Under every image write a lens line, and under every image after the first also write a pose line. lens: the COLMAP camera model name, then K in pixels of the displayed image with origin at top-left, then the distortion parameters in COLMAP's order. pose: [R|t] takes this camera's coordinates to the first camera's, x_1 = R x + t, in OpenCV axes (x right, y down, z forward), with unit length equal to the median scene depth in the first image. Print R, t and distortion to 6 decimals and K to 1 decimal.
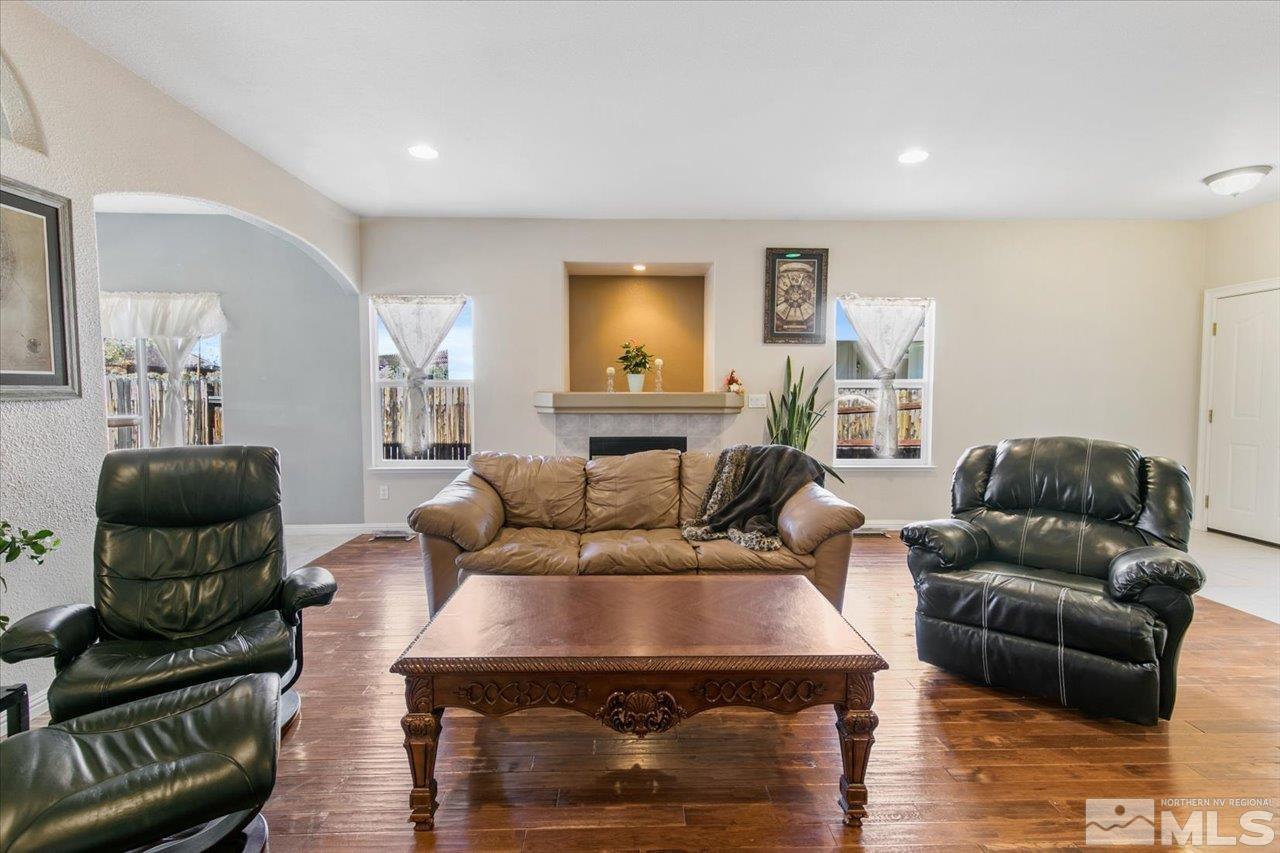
lens RADIAL K [[584.0, 0, 642.0], [0, 584.0, 421.6], [0, 0, 1]] dist [0.007587, -0.001504]
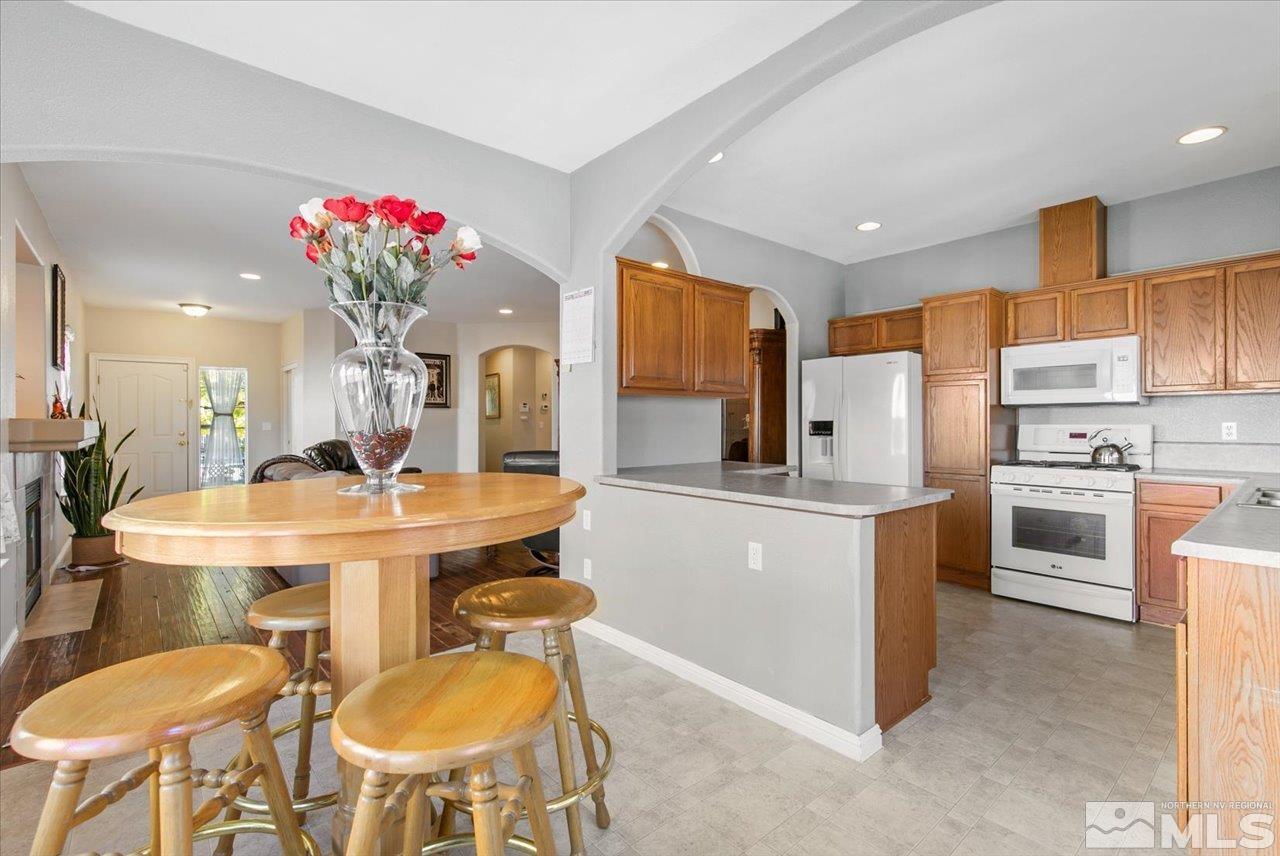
lens RADIAL K [[584.0, 0, 639.9], [0, 584.0, 424.3], [0, 0, 1]] dist [0.007587, -0.001504]
pose [[-0.627206, -0.002047, 0.778851, -1.091478], [0.044067, 0.998301, 0.038111, -0.040595], [-0.777606, 0.058225, -0.626050, 0.874960]]
